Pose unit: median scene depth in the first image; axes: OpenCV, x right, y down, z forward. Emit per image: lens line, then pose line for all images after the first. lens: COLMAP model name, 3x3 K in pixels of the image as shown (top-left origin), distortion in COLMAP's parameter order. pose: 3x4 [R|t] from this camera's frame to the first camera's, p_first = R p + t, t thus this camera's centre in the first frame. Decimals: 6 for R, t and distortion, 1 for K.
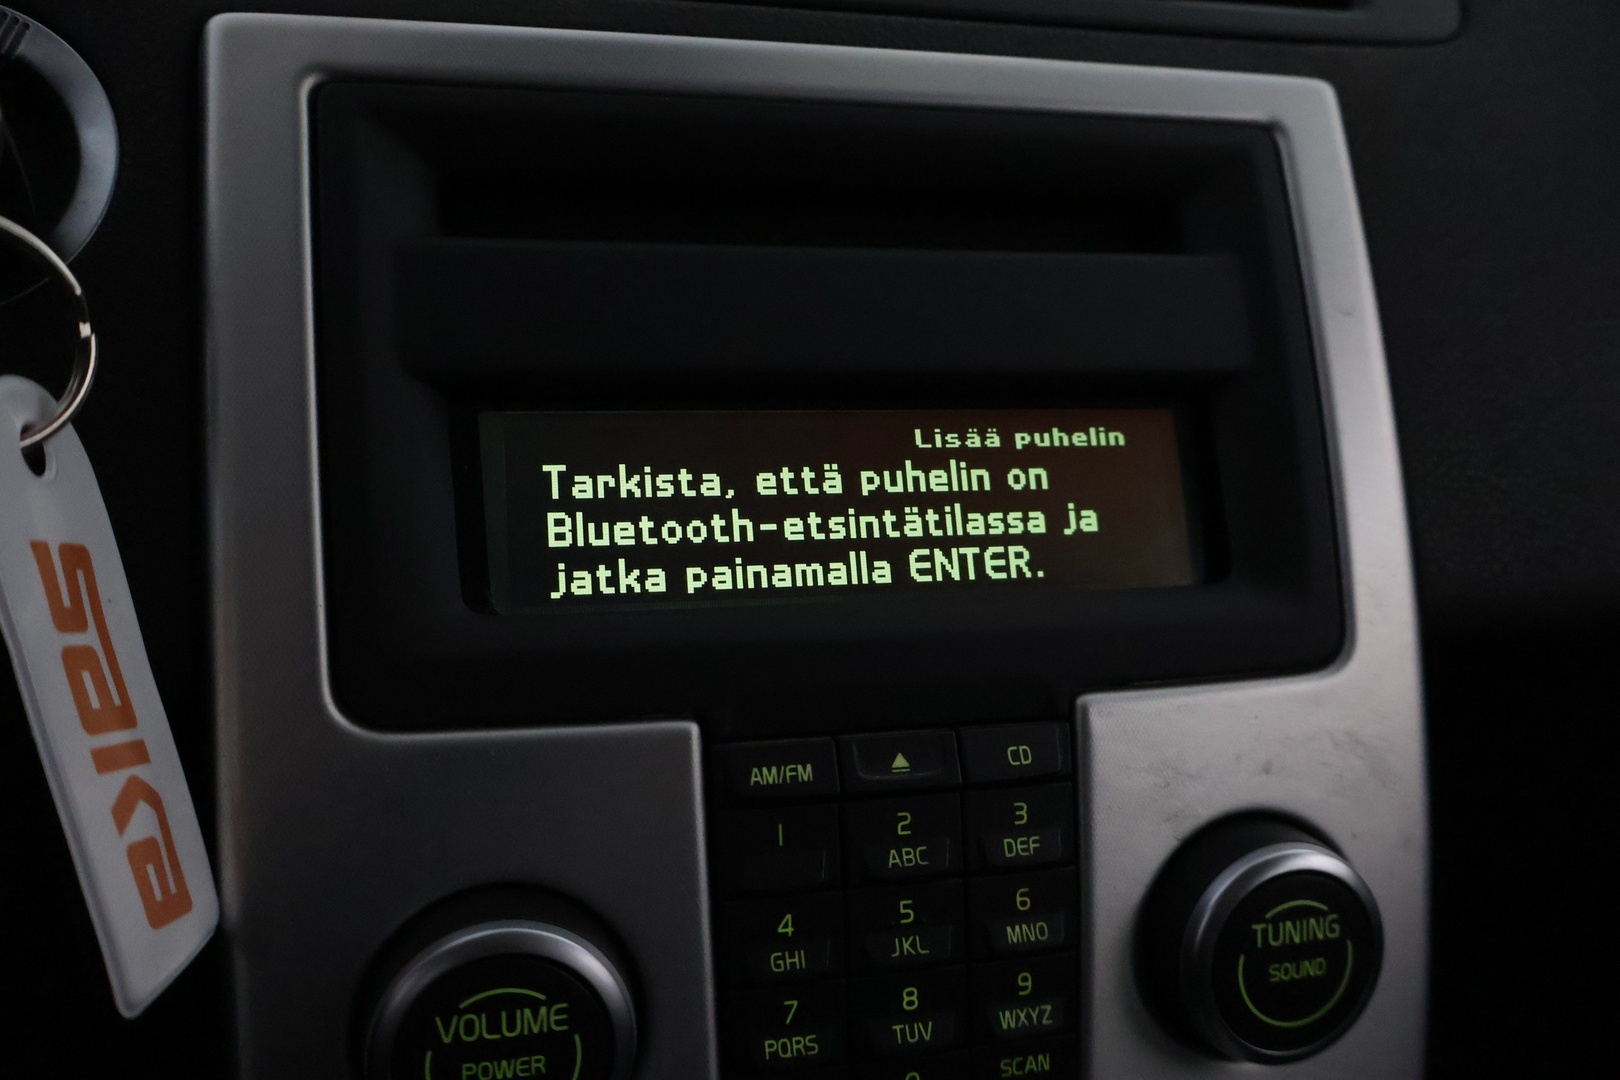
lens RADIAL K [[1343.4, 0, 806.0], [0, 1343.4, 552.0], [0, 0, 1]] dist [-0.006418, 0.014971]
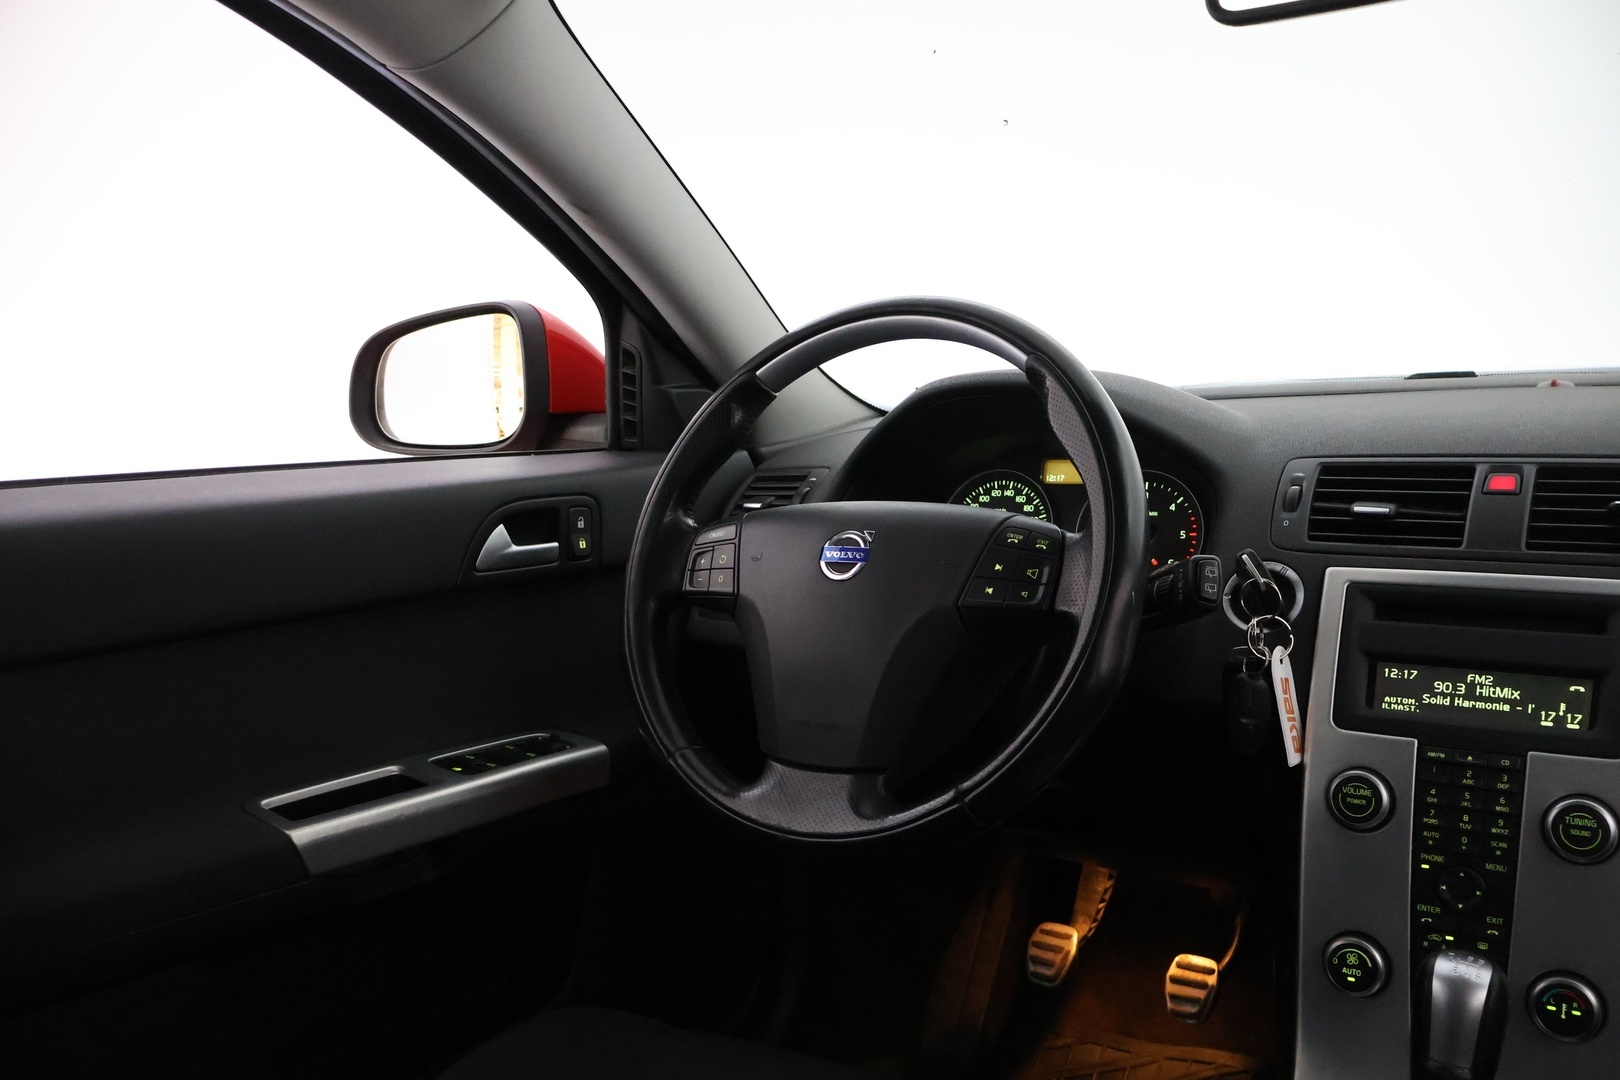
lens RADIAL K [[1343.4, 0, 810.9], [0, 1343.4, 550.4], [0, 0, 1]] dist [-0.006418, 0.014971]
pose [[0.667541, 0.026926, -0.744086, 1.684324], [-0.163365, 0.980292, -0.111087, 0.309046], [0.726430, 0.195713, 0.658784, -3.114330]]
